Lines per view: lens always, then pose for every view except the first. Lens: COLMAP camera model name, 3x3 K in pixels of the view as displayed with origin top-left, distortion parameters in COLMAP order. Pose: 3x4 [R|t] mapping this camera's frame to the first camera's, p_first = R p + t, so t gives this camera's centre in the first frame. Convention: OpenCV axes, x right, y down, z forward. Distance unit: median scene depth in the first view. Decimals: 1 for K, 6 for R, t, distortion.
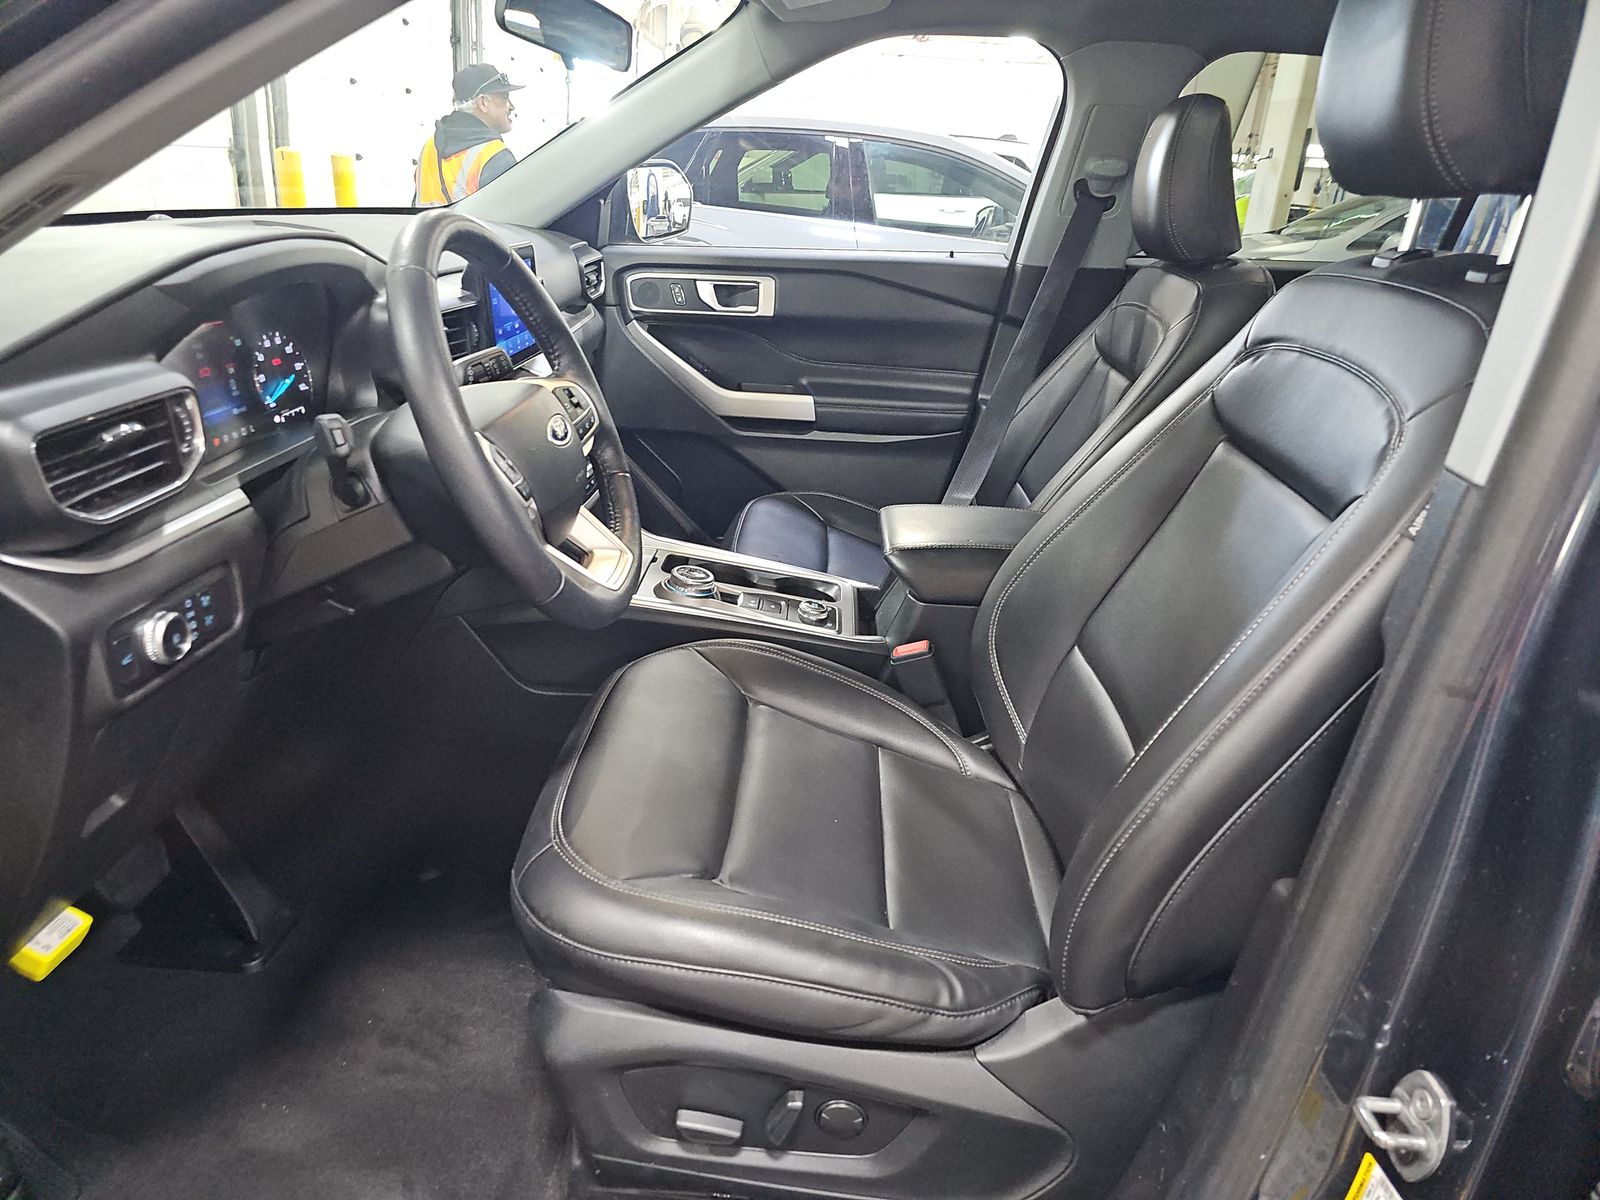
lens RADIAL K [[1038.9, 0, 809.9], [0, 1038.9, 601.3], [0, 0, 1]] dist [0.017991, -0.009093]
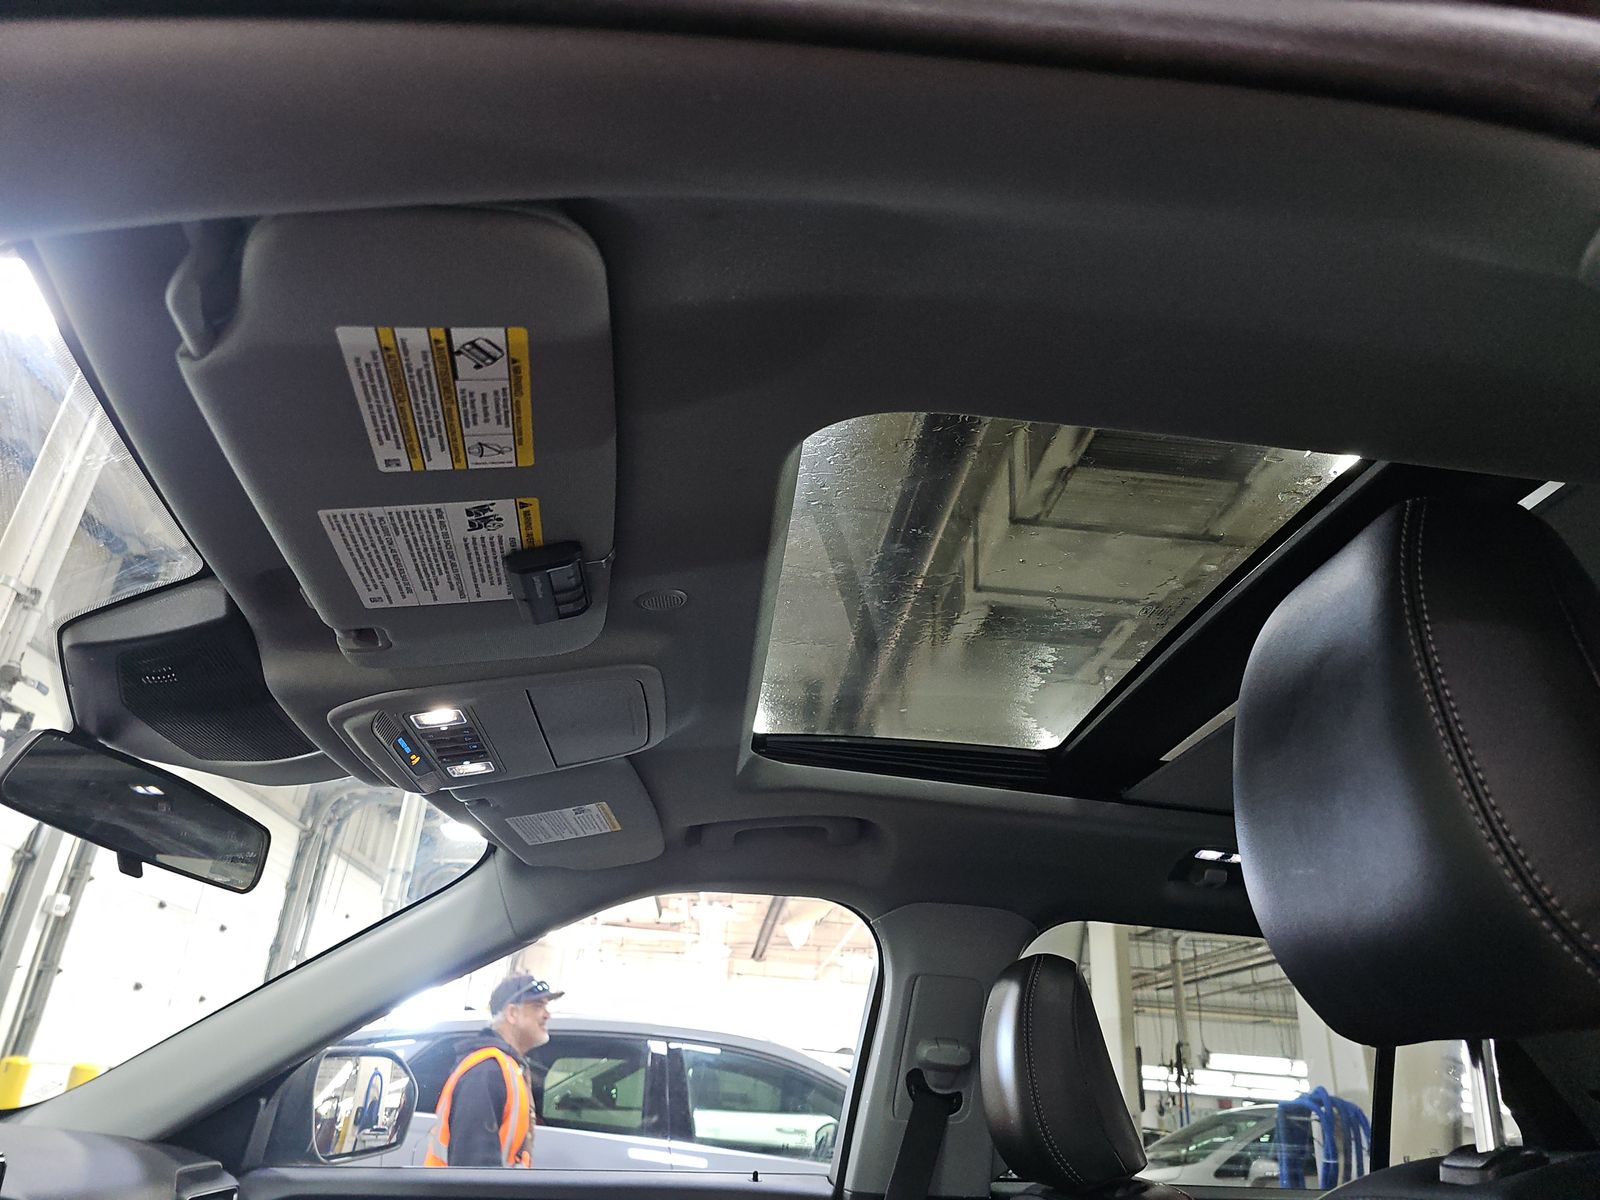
lens RADIAL K [[1038.9, 0, 801.5], [0, 1038.9, 595.6], [0, 0, 1]] dist [0.017991, -0.009093]
pose [[0.991817, 0.056381, 0.114546, 0.062089], [0.047154, 0.671994, -0.739054, -0.066084], [-0.118643, 0.738407, 0.663837, 0.213954]]
